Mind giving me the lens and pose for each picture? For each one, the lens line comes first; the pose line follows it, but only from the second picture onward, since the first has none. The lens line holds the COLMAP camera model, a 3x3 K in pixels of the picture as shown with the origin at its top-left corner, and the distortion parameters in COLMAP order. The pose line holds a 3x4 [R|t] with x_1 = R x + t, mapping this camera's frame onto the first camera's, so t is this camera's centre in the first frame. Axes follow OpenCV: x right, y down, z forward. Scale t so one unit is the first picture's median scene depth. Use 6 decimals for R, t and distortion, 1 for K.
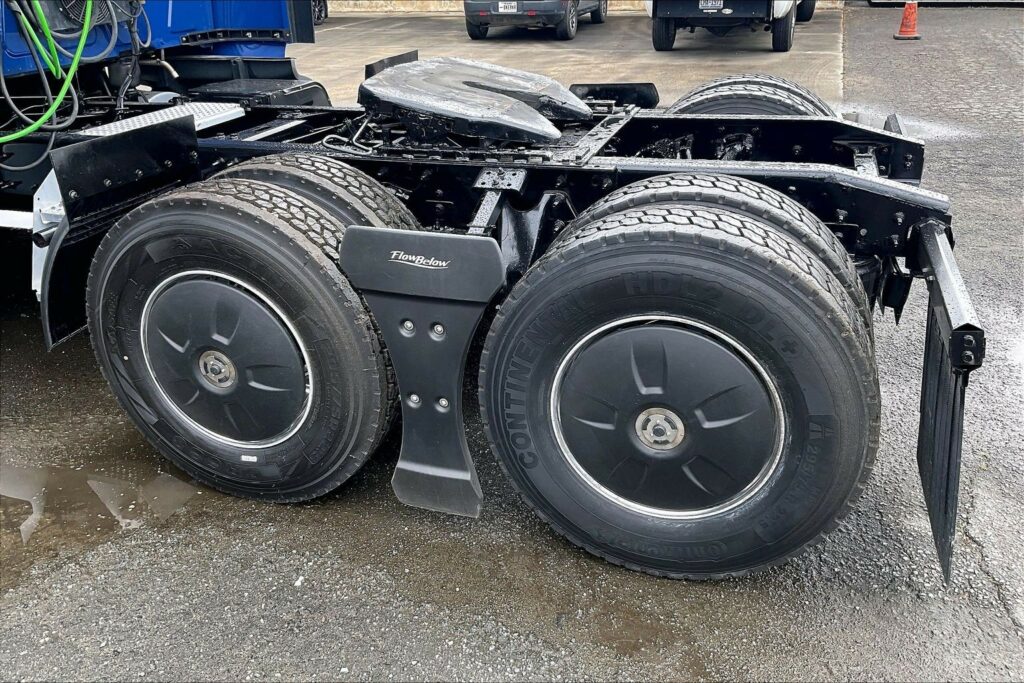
lens RADIAL K [[841.8, 0, 509.8], [0, 841.8, 336.3], [0, 0, 1]] dist [0.112887, -0.232904]
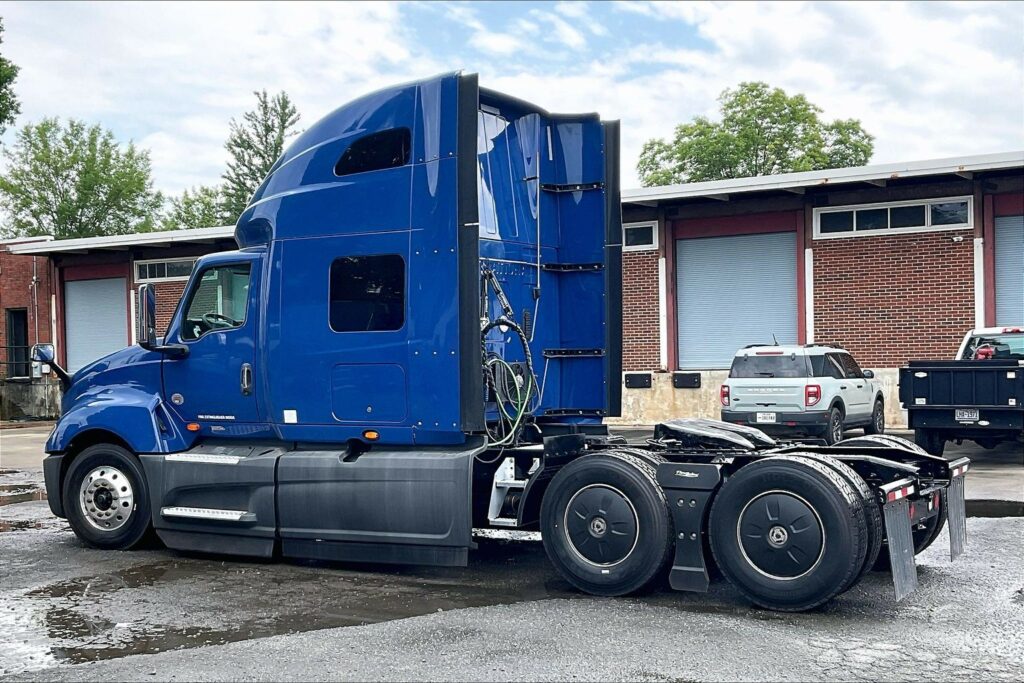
lens RADIAL K [[1360.8, 0, 401.3], [0, 1360.8, 343.3], [0, 0, 1]] dist [-0.025273, 0.026086]
pose [[0.958505, 0.006139, -0.285009, 0.198983], [-0.126442, 0.905202, -0.405736, 1.120246], [0.255500, 0.424937, 0.868417, -2.516781]]
